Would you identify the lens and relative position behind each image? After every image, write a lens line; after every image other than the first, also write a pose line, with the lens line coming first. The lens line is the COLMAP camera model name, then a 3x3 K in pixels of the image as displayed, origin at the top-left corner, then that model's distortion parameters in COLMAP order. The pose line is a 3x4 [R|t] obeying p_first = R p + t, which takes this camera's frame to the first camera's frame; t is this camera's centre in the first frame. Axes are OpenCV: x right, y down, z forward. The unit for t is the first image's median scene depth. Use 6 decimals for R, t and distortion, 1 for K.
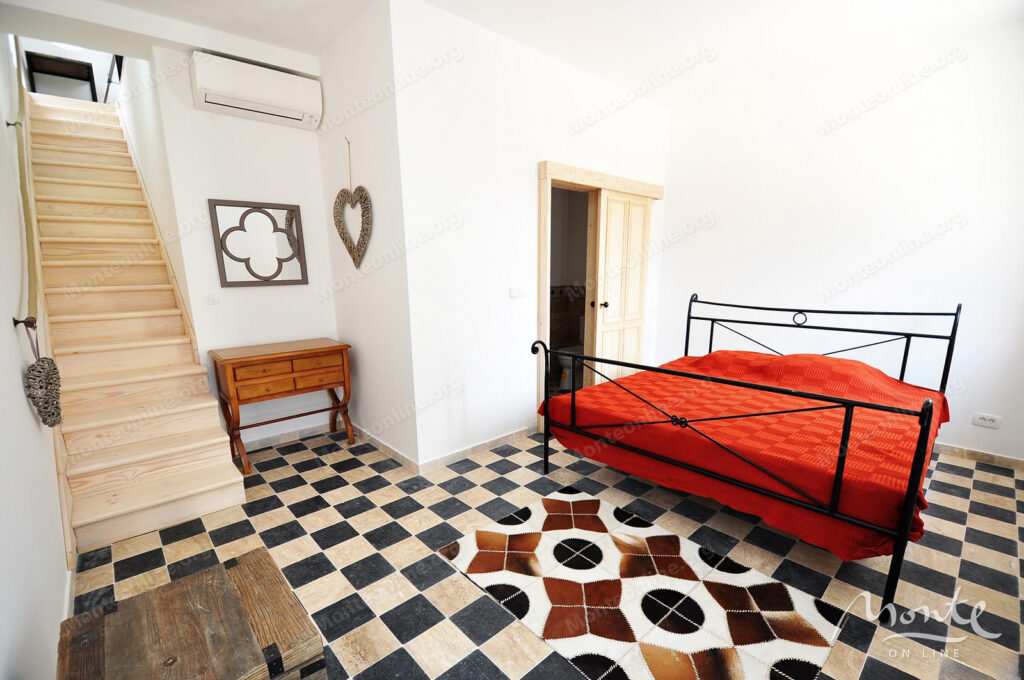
lens RADIAL K [[442.4, 0, 514.0], [0, 442.4, 361.4], [0, 0, 1]] dist [-0.001497, -0.000250]
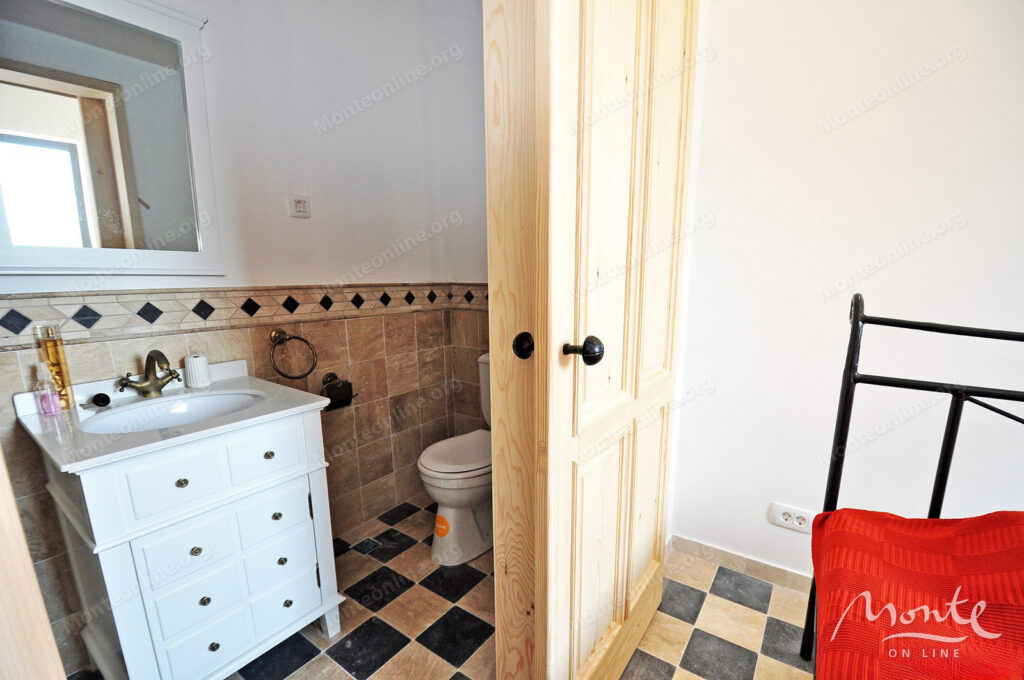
lens RADIAL K [[442.4, 0, 514.0], [0, 442.4, 361.4], [0, 0, 1]] dist [-0.001497, -0.000250]
pose [[0.976650, -0.036297, 0.211751, 0.124874], [0.040184, 0.999093, -0.014081, -0.116382], [-0.211047, 0.022261, 0.977222, 0.775636]]
